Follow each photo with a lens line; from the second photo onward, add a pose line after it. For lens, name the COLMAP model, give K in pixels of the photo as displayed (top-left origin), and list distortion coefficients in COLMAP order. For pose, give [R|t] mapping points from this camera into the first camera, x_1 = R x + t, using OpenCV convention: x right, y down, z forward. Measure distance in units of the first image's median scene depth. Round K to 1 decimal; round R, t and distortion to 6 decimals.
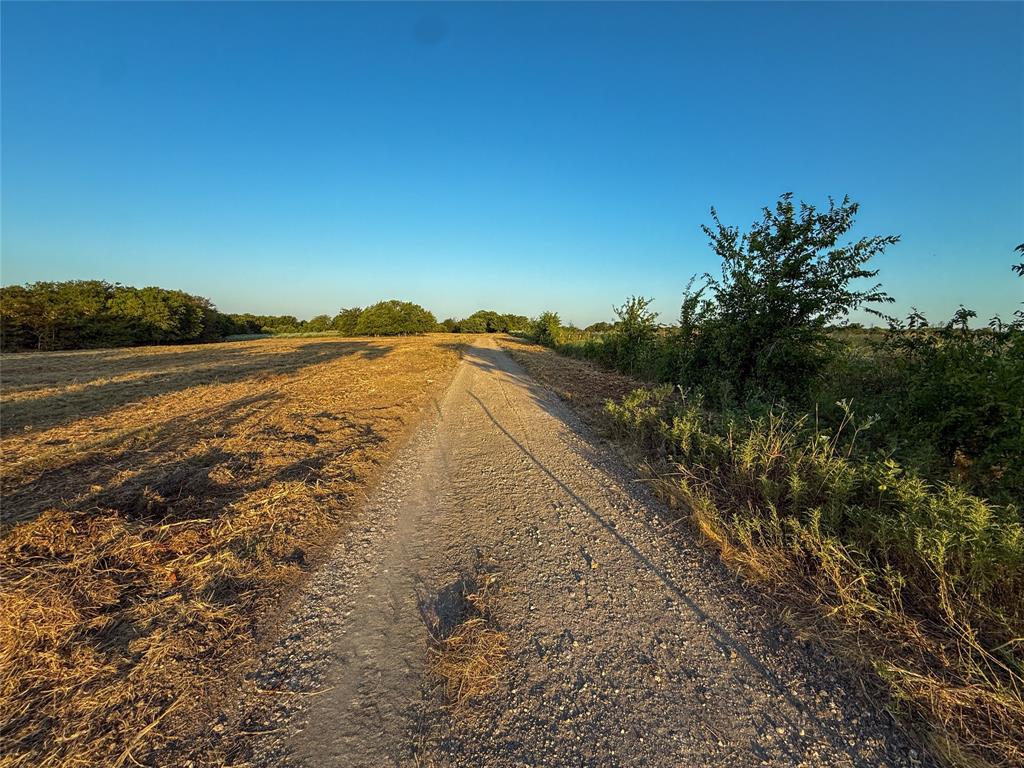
lens RADIAL K [[411.7, 0, 511.9], [0, 411.7, 383.5], [0, 0, 1]] dist [0.000819, 0.000073]
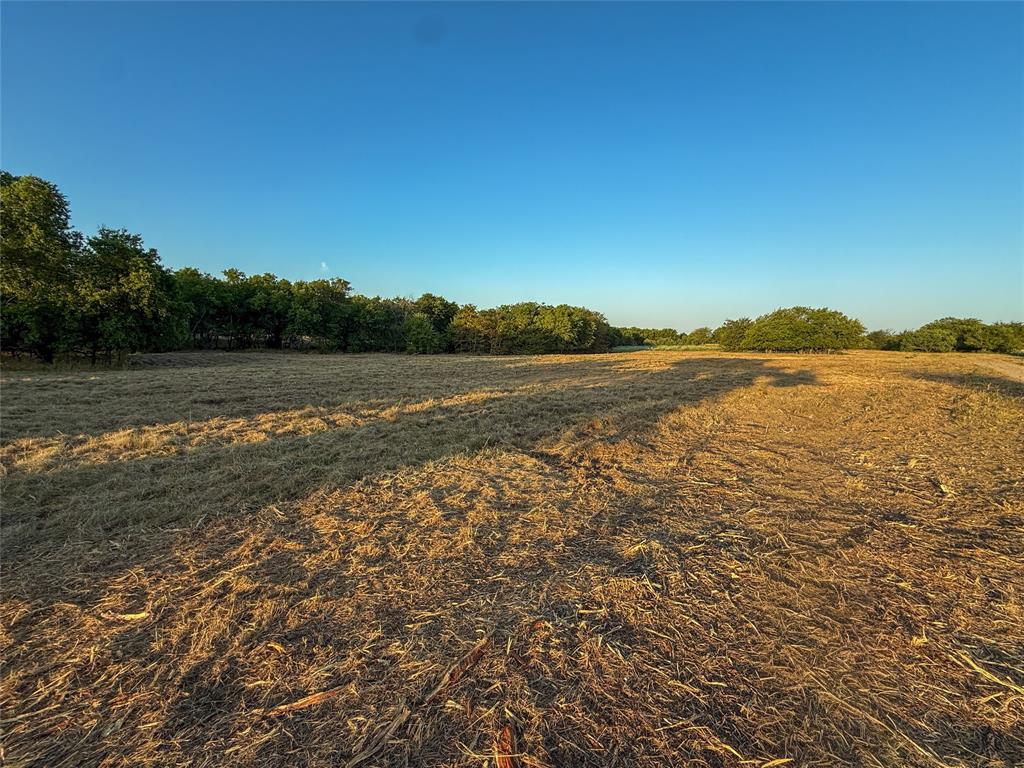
lens RADIAL K [[411.7, 0, 512.3], [0, 411.7, 383.0], [0, 0, 1]] dist [0.000819, 0.000073]
pose [[0.656349, 0.089697, -0.749106, -0.046090], [-0.113877, 0.993310, 0.019162, -0.012439], [0.745814, 0.072729, 0.662173, 0.092181]]
